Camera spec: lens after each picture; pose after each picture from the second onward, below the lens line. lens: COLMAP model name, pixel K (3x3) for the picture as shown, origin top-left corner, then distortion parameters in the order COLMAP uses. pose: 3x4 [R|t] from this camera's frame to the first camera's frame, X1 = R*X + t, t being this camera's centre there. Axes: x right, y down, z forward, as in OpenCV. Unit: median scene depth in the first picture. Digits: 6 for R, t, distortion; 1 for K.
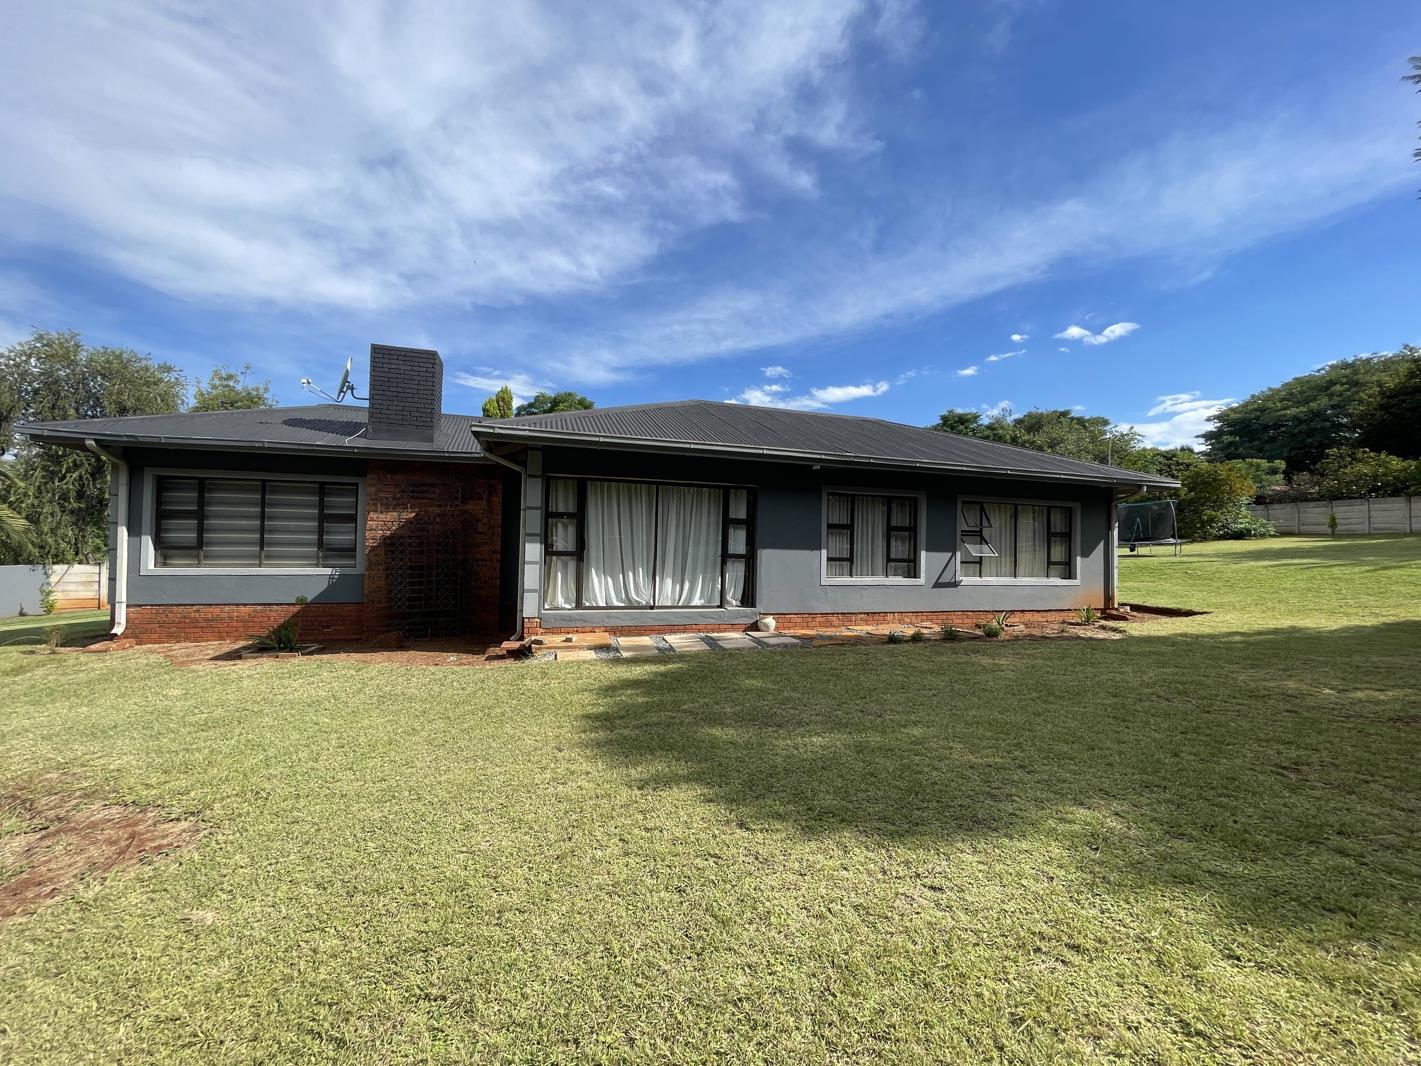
lens RADIAL K [[576.8, 0, 717.9], [0, 576.8, 533.3], [0, 0, 1]] dist [0.000165, -0.000020]
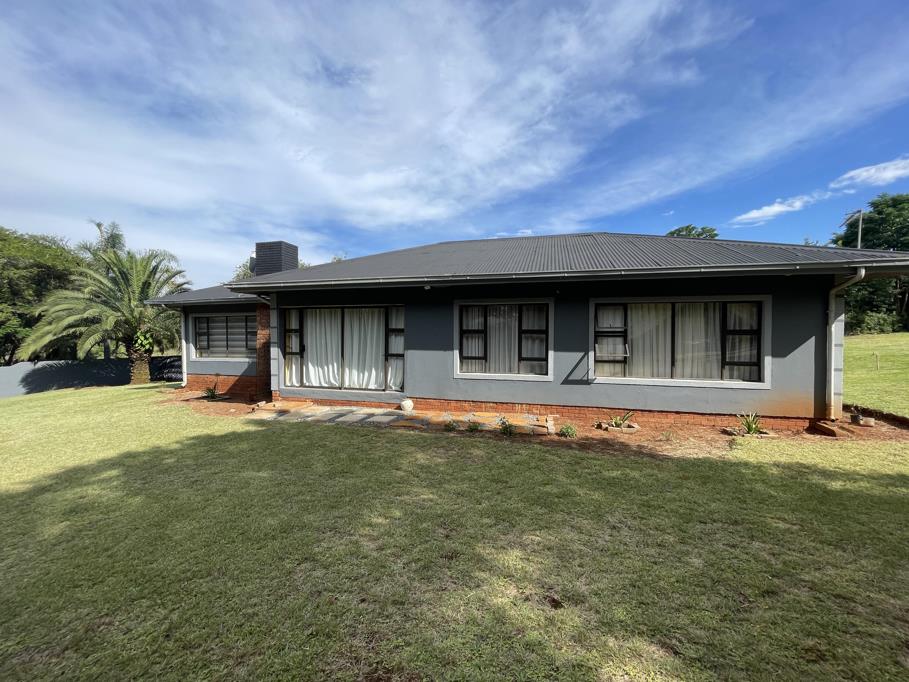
lens RADIAL K [[333.4, 0, 440.6], [0, 333.4, 331.9], [0, 0, 1]] dist [0.001557, 0.000114]
pose [[0.854666, -0.024322, -0.518609, 0.547455], [0.028463, 0.999595, 0.000027, -0.013778], [0.518398, -0.014784, 0.855012, 0.357512]]
